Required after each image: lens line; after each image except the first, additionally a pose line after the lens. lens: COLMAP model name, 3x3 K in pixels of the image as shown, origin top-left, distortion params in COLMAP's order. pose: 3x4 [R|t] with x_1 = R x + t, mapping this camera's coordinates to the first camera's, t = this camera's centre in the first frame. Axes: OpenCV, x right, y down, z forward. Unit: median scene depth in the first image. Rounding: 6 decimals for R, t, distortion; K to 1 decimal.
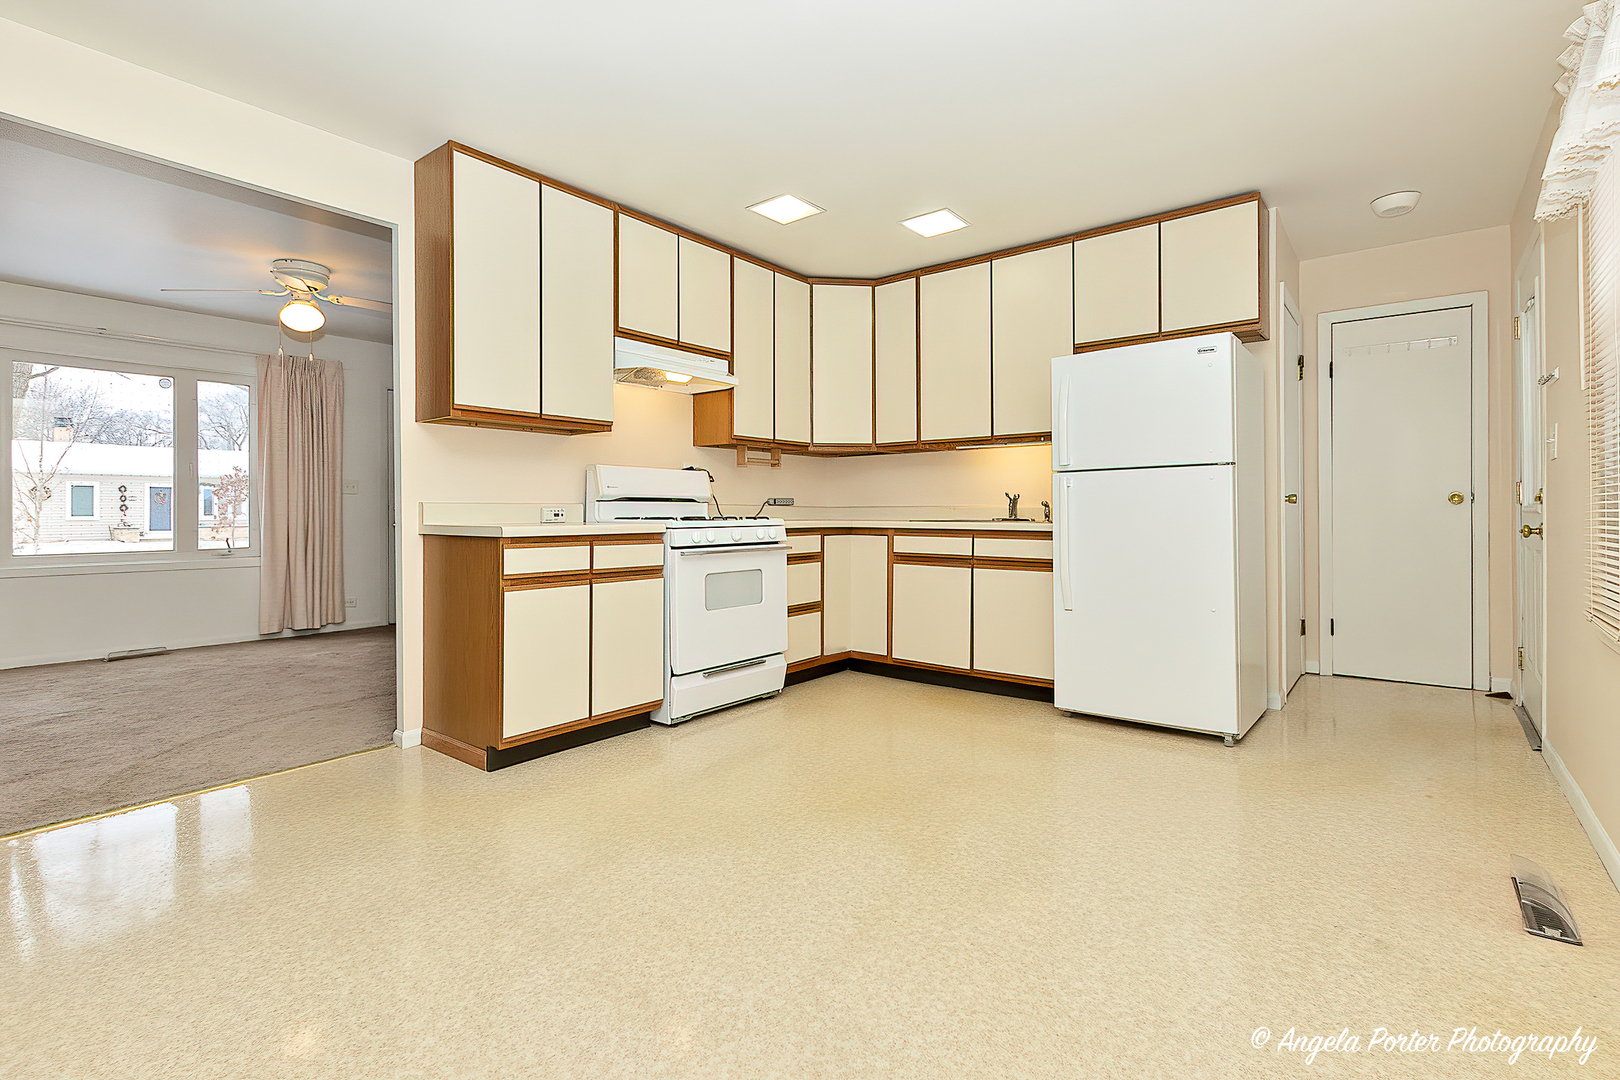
lens RADIAL K [[779.0, 0, 799.0], [0, 779.0, 511.9], [0, 0, 1]] dist [-0.001181, -0.000525]
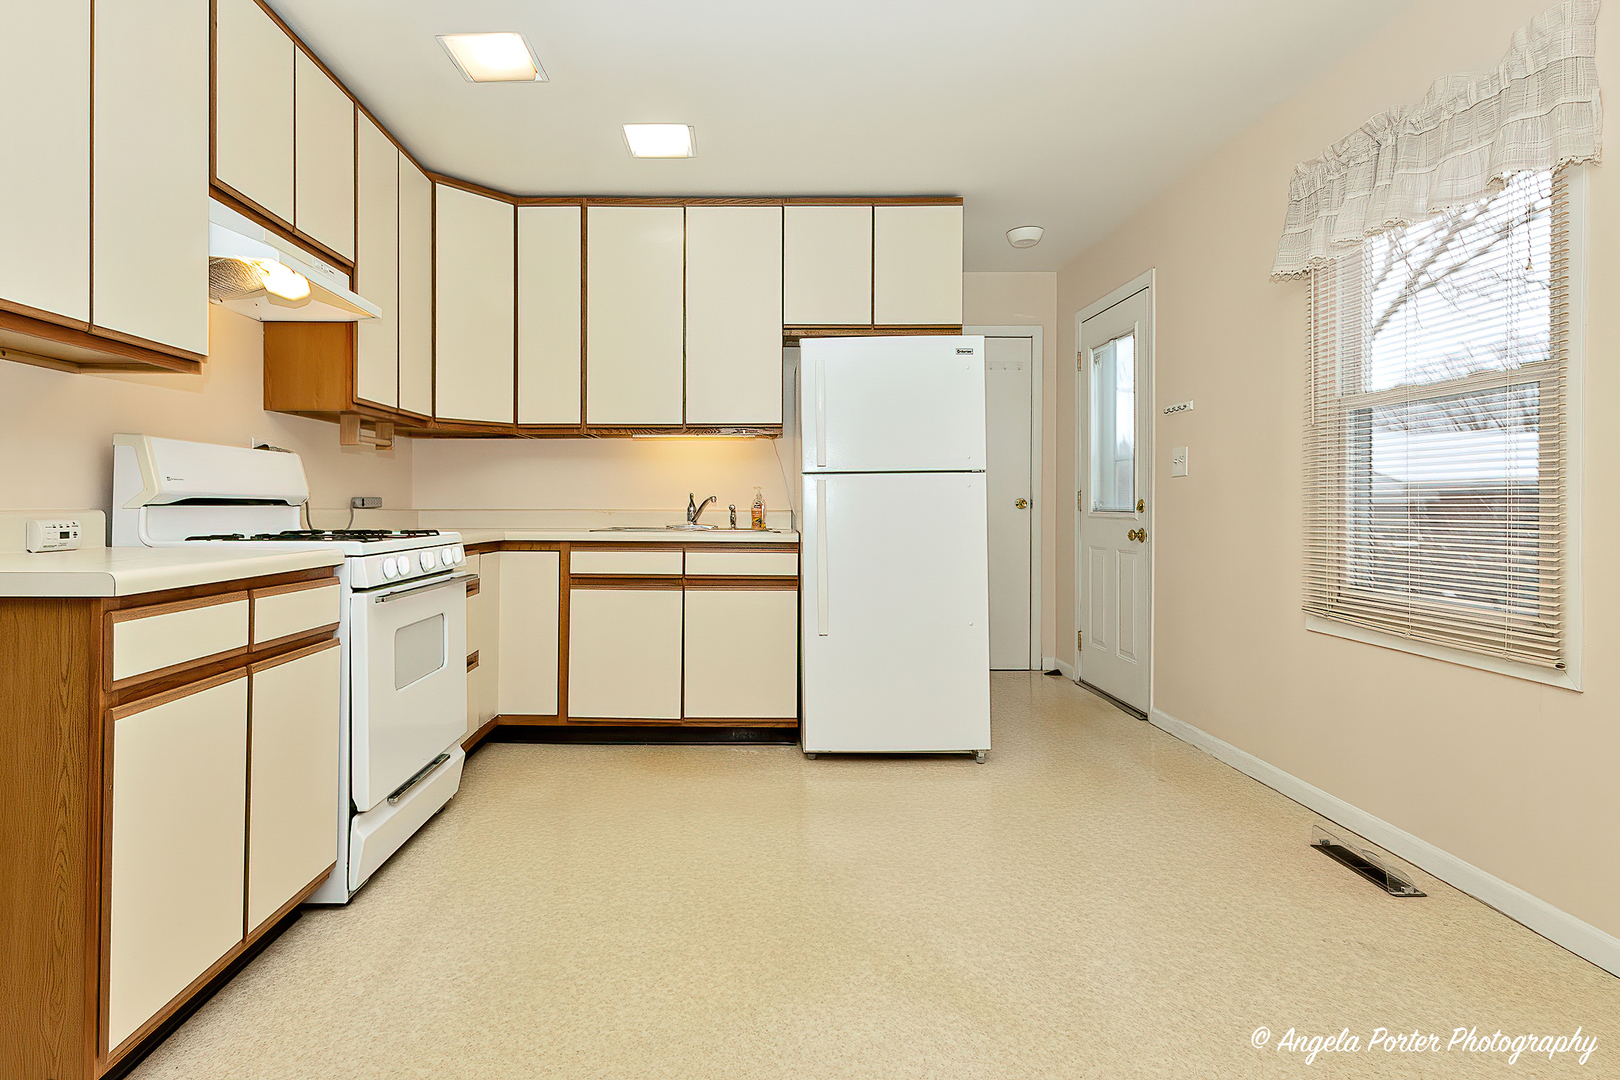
lens RADIAL K [[872.5, 0, 736.3], [0, 872.5, 505.8], [0, 0, 1]] dist [0.001893, -0.000294]
pose [[0.777961, 0.002851, 0.628307, -0.292392], [-0.005385, 0.999983, 0.002129, -0.015614], [-0.628290, -0.005040, 0.777963, 0.276556]]
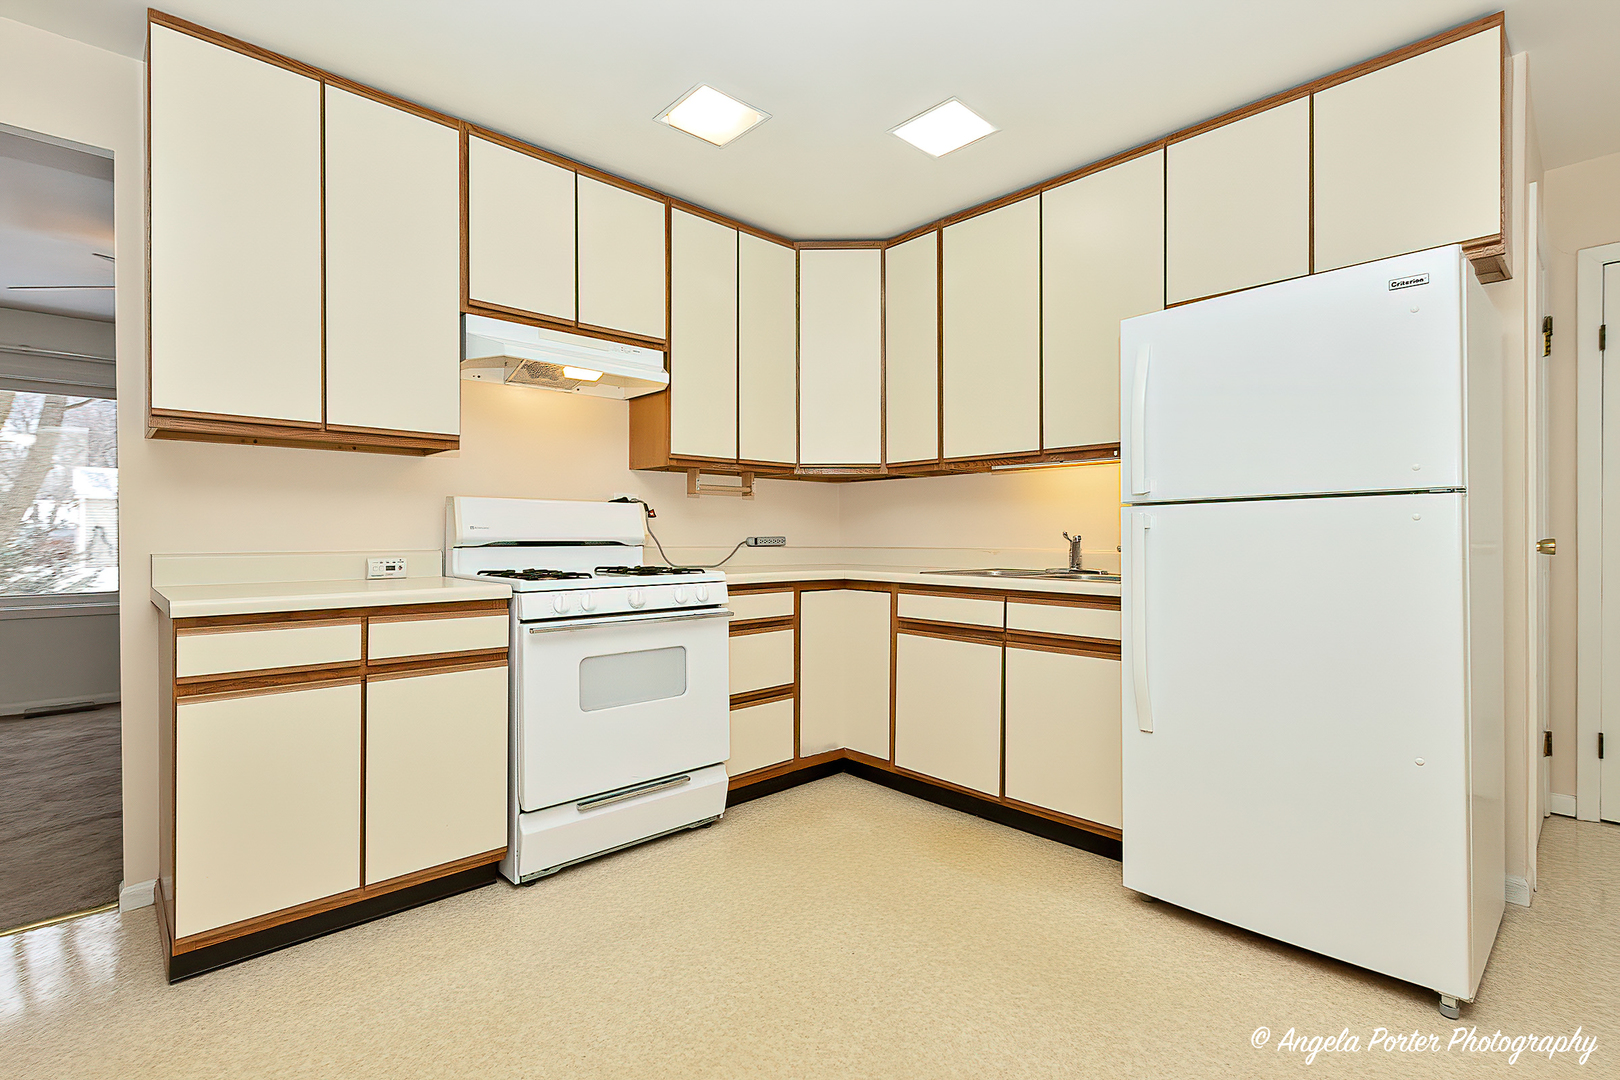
lens RADIAL K [[741.7, 0, 810.0], [0, 741.7, 540.0], [0, 0, 1]] dist [-0.001092, -0.000152]
pose [[0.989768, 0.002868, -0.142660, 0.147268], [-0.001646, 0.999961, 0.008685, -0.025008], [0.142679, -0.008361, 0.989734, 0.342266]]
